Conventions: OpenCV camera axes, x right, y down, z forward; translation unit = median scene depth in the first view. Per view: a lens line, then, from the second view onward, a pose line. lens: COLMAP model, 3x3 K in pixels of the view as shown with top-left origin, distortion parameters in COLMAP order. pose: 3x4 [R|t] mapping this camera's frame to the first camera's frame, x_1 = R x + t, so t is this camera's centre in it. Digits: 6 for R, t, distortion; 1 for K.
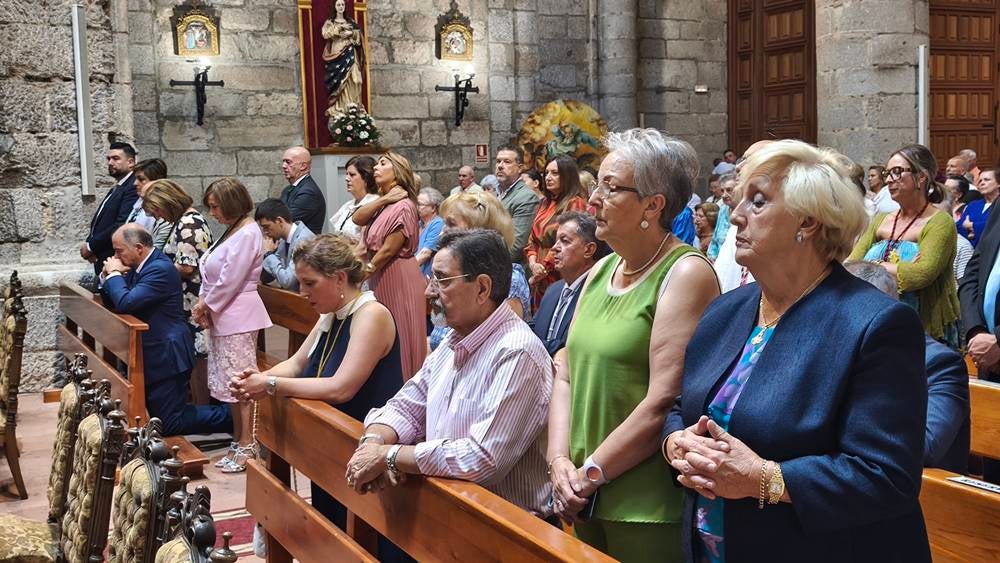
lens RADIAL K [[1080.6, 0, 521.6], [0, 1080.6, 280.3], [0, 0, 1]] dist [0.034127, 0.000000]
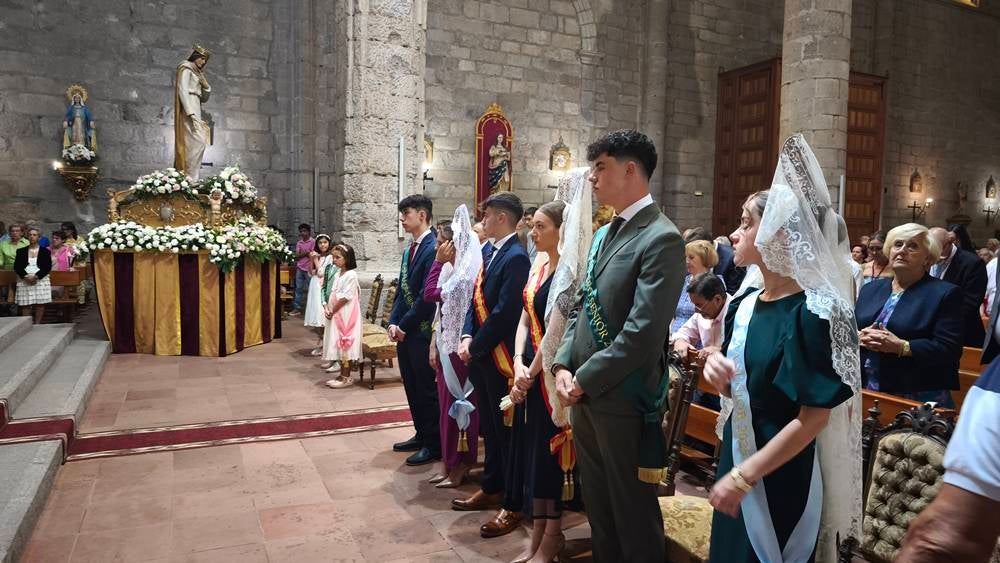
lens RADIAL K [[680.0, 0, 502.3], [0, 680.0, 285.8], [0, 0, 1]] dist [0.028234, -0.033953]
pose [[0.997213, 0.051936, -0.053568, -0.087658], [-0.053431, 0.998210, -0.026867, 0.016481], [0.052077, 0.029654, 0.998203, -0.097840]]
